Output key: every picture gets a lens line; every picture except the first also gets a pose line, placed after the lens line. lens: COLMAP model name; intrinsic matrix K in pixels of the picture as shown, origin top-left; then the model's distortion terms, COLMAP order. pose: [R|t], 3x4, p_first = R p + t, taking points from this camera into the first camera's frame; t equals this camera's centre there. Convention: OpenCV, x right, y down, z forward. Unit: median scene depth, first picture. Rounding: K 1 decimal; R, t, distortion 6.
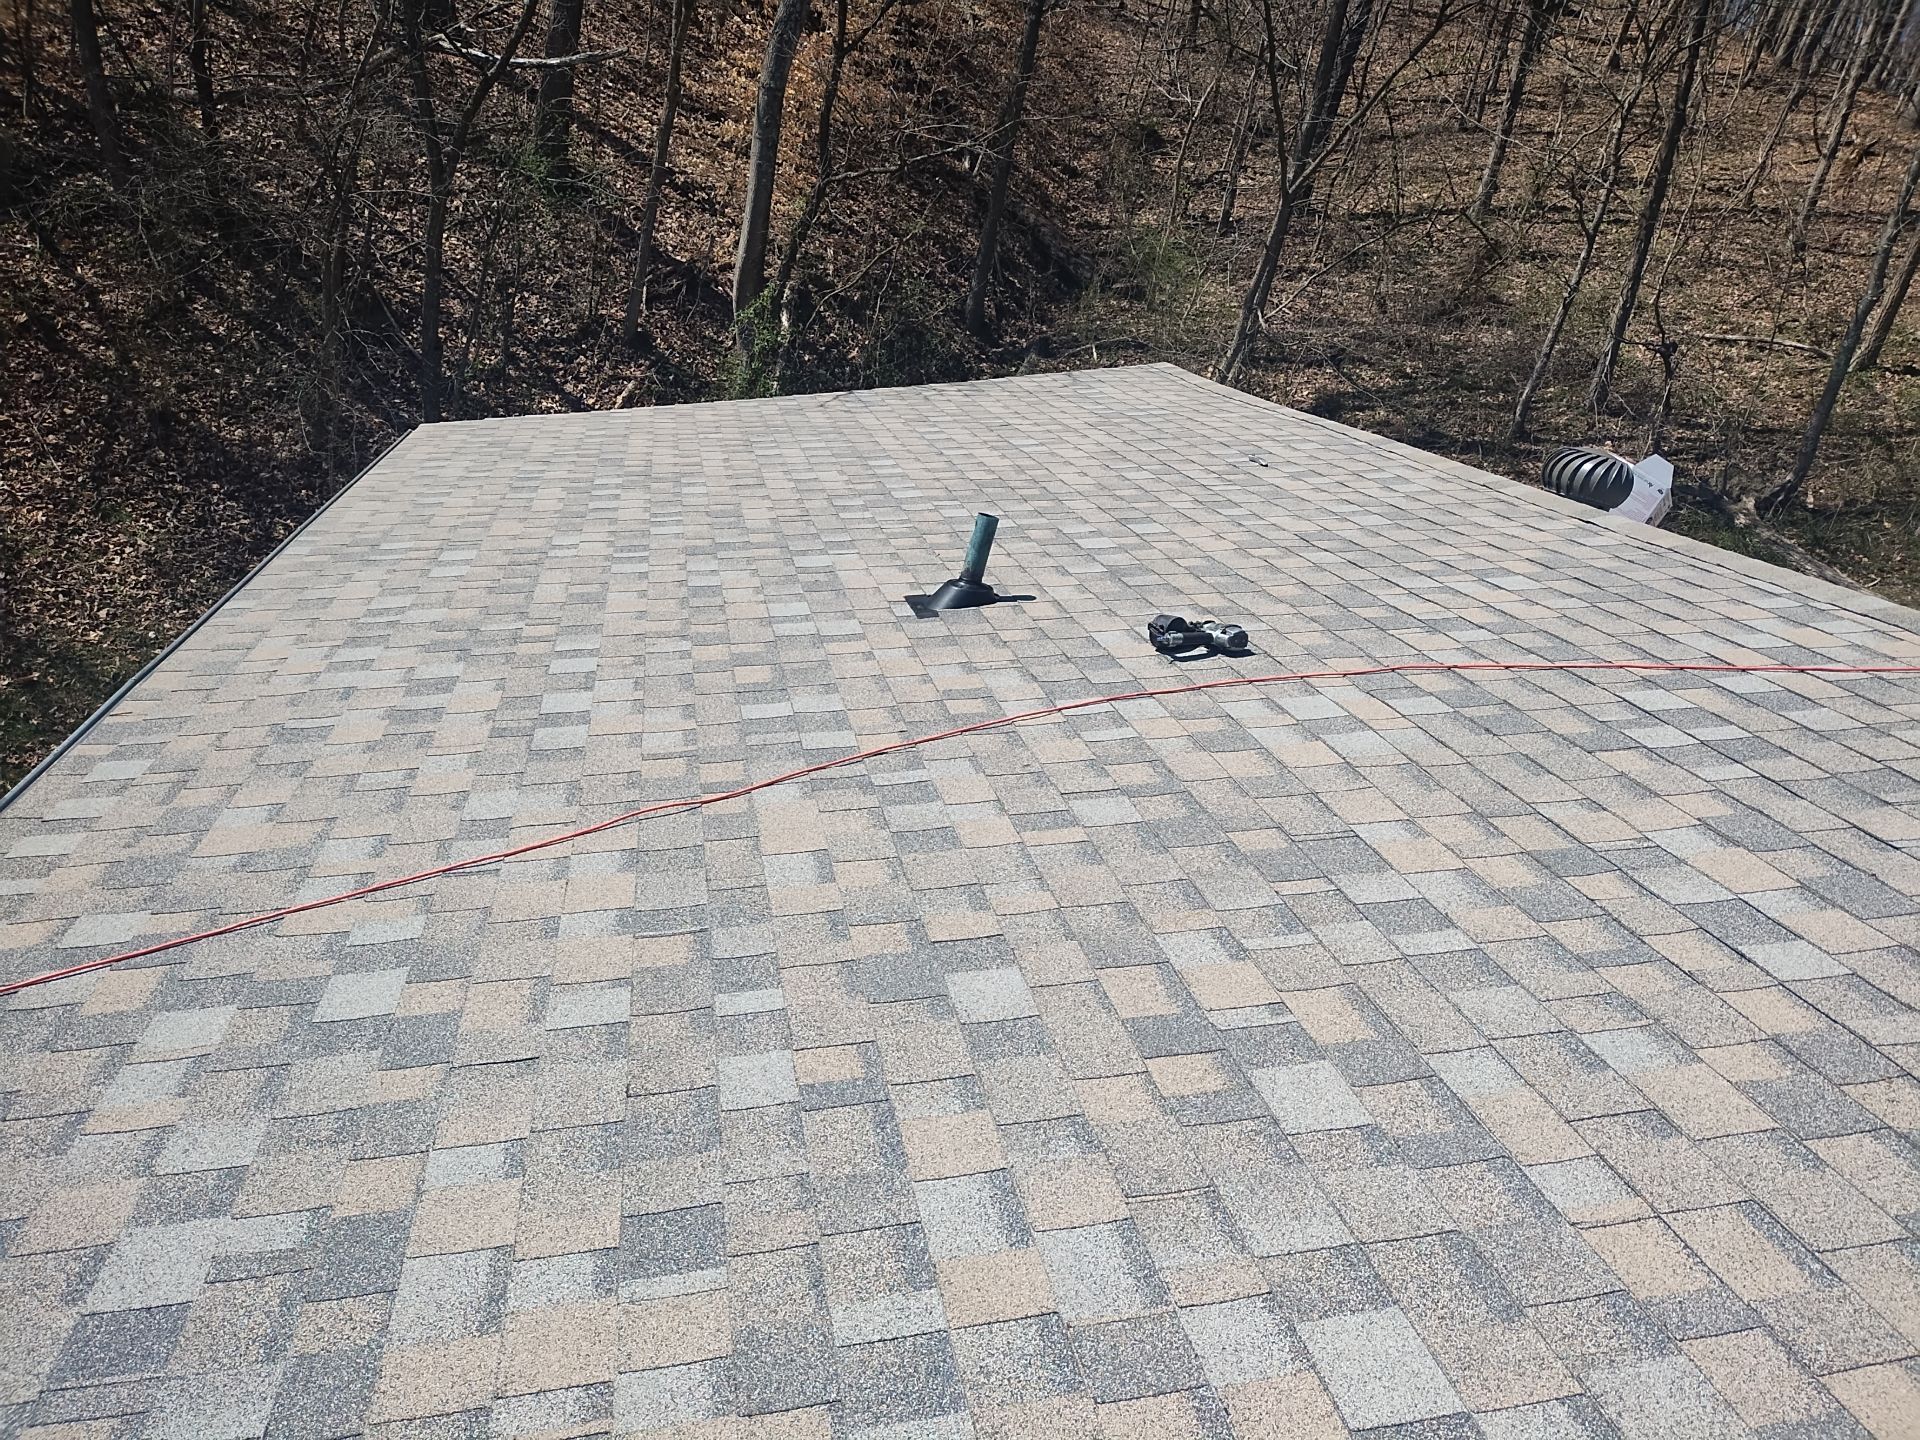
lens RADIAL K [[1426.5, 0, 957.7], [0, 1426.5, 724.2], [0, 0, 1]] dist [0.069962, -0.077289]
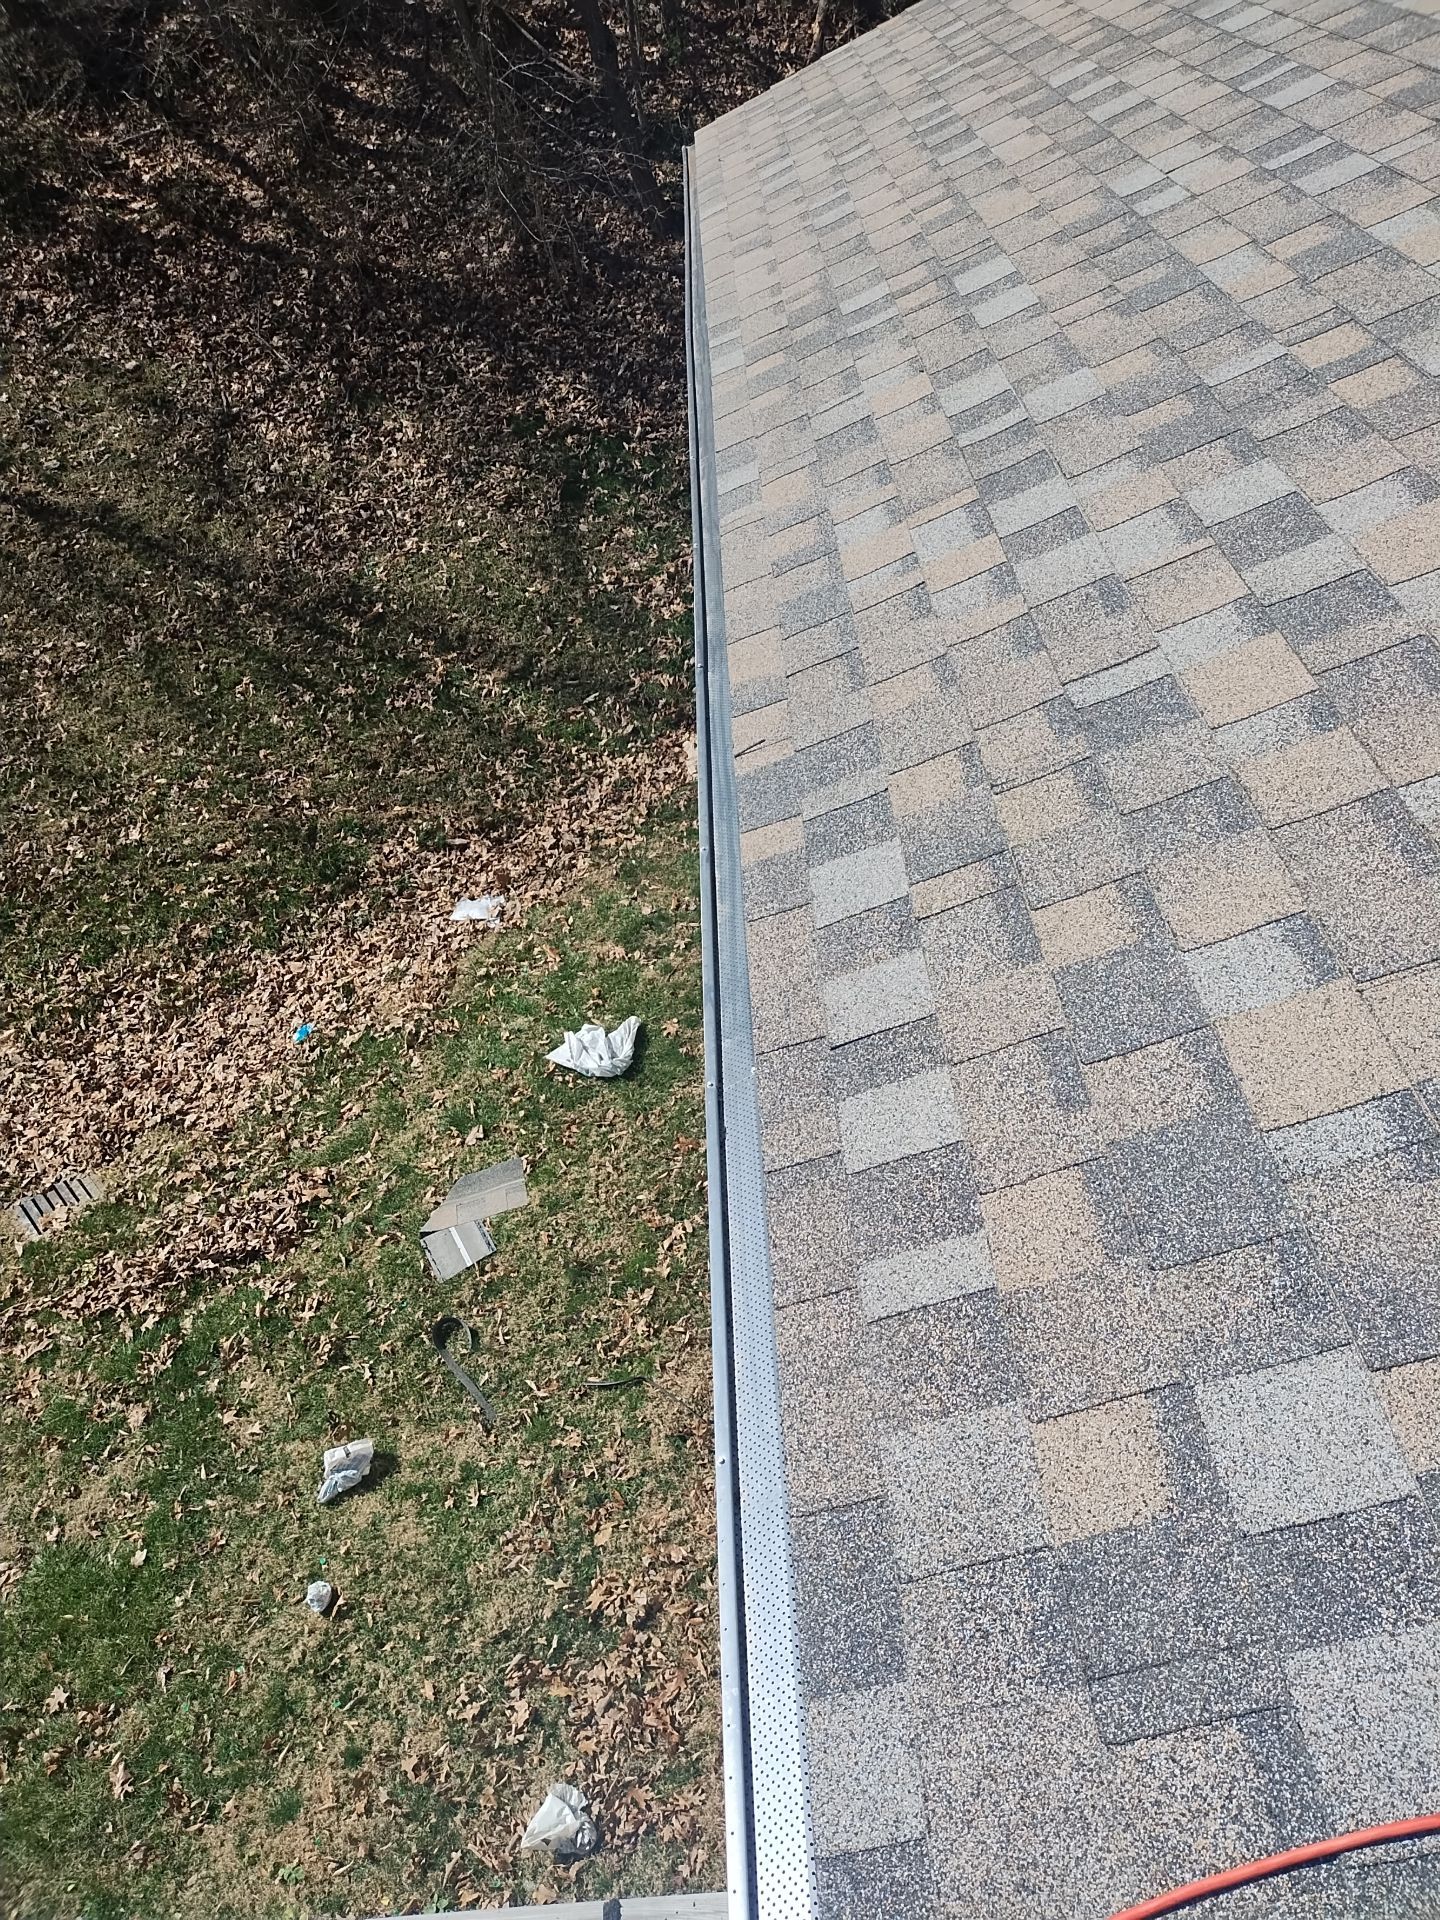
lens RADIAL K [[1426.5, 0, 724.6], [0, 1426.5, 963.5], [0, 0, 1]] dist [0.069962, -0.077289]
pose [[0.906342, -0.195633, -0.374529, -0.349379], [0.318596, 0.898632, 0.301592, -0.095613], [0.277563, -0.392669, 0.876796, 0.408682]]
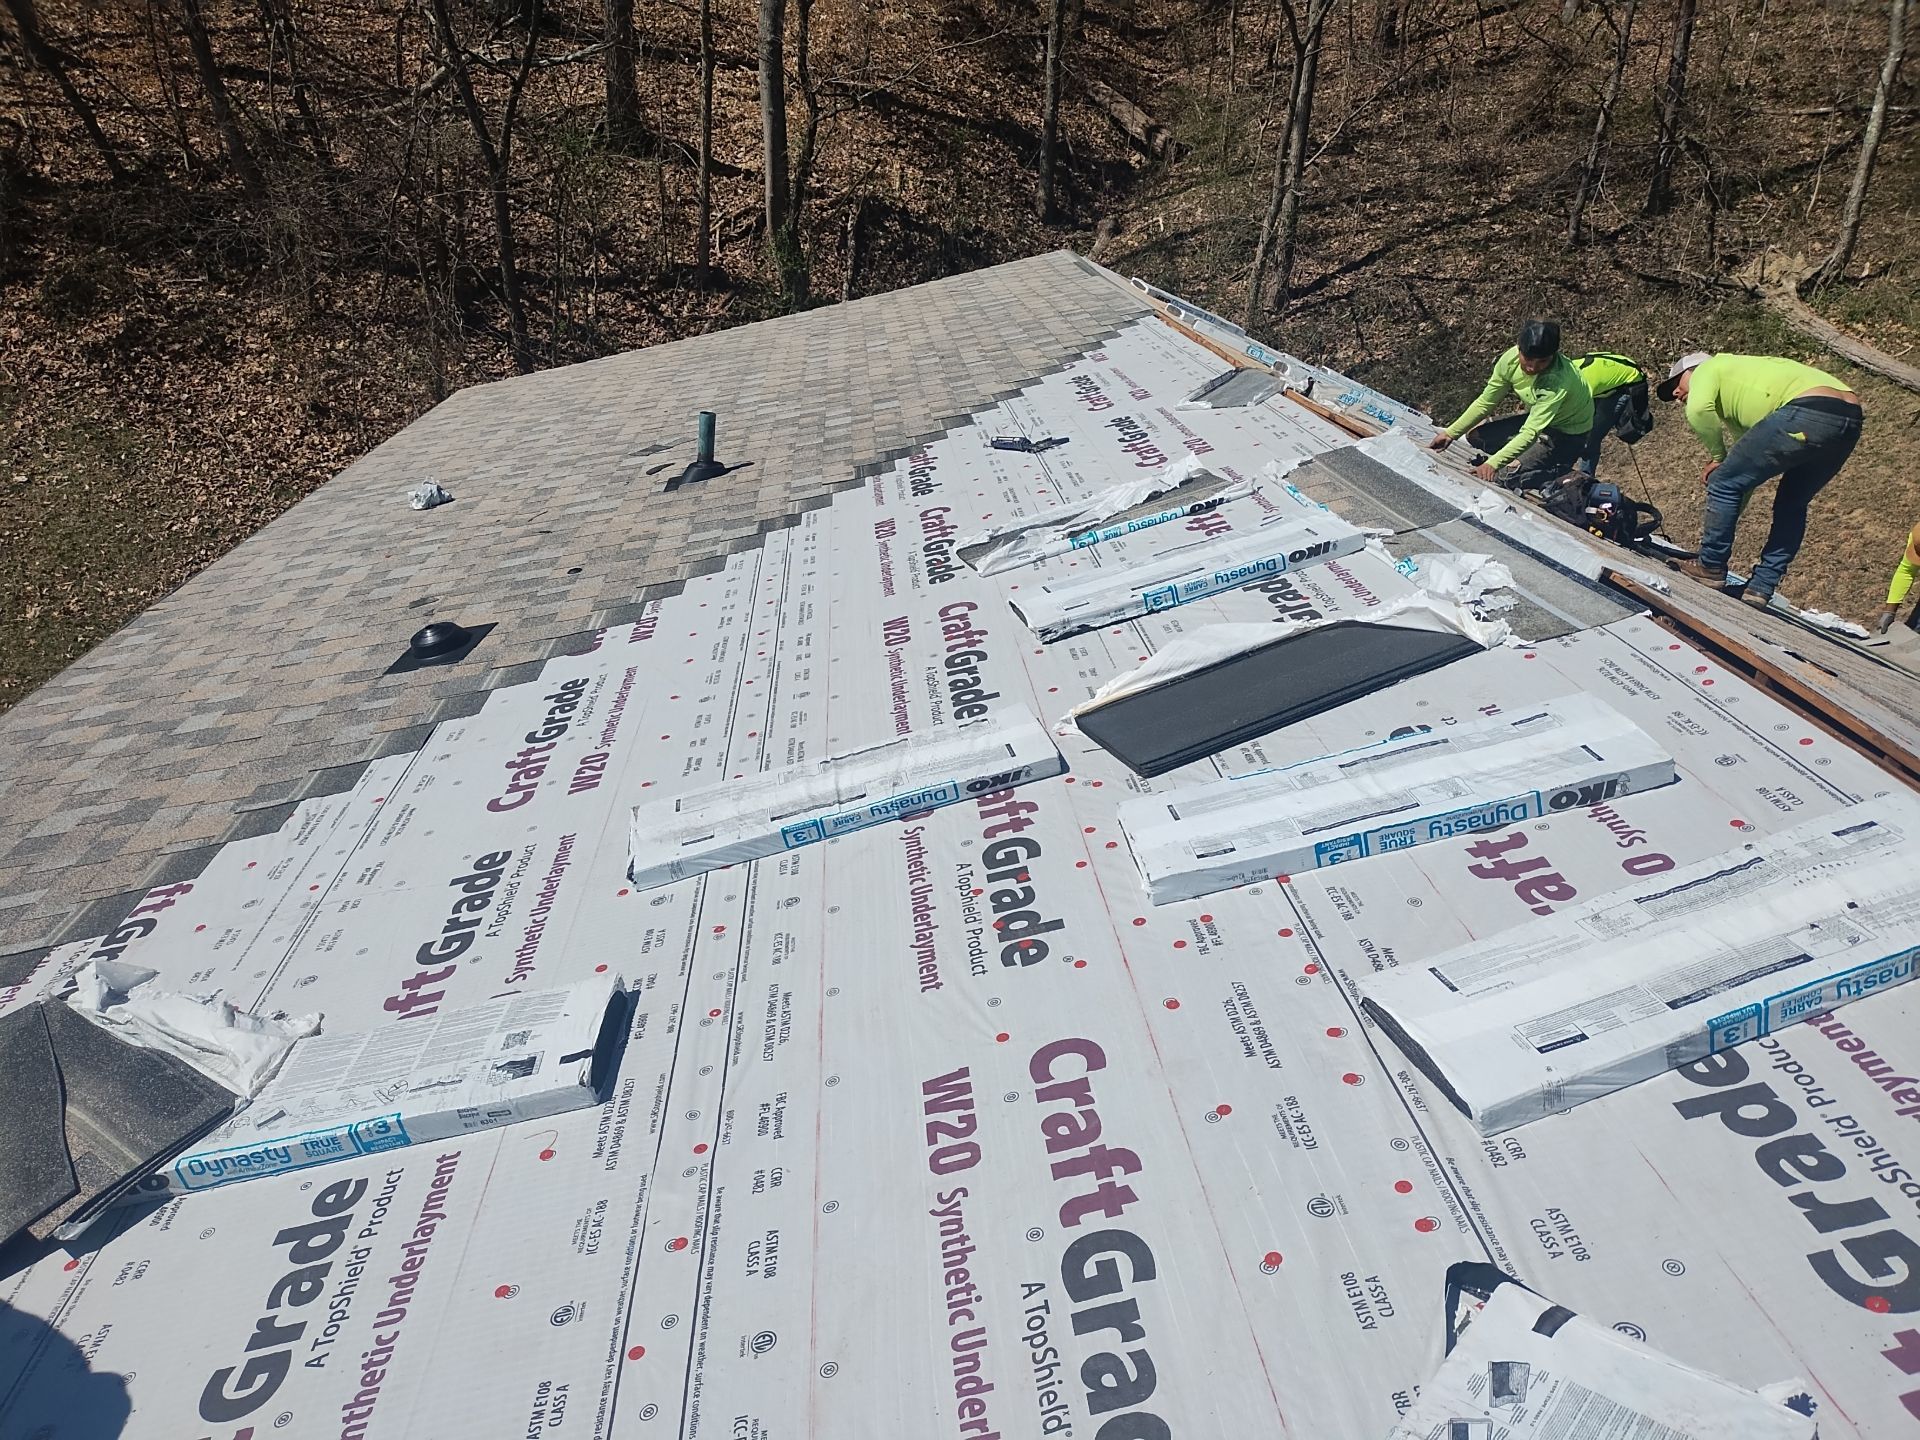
lens RADIAL K [[1426.5, 0, 957.7], [0, 1426.5, 724.2], [0, 0, 1]] dist [0.069962, -0.077289]
pose [[0.981591, -0.092797, -0.166934, 0.487119], [0.104348, 0.992619, 0.061793, 0.099625], [0.159968, -0.078075, 0.984030, -0.386354]]
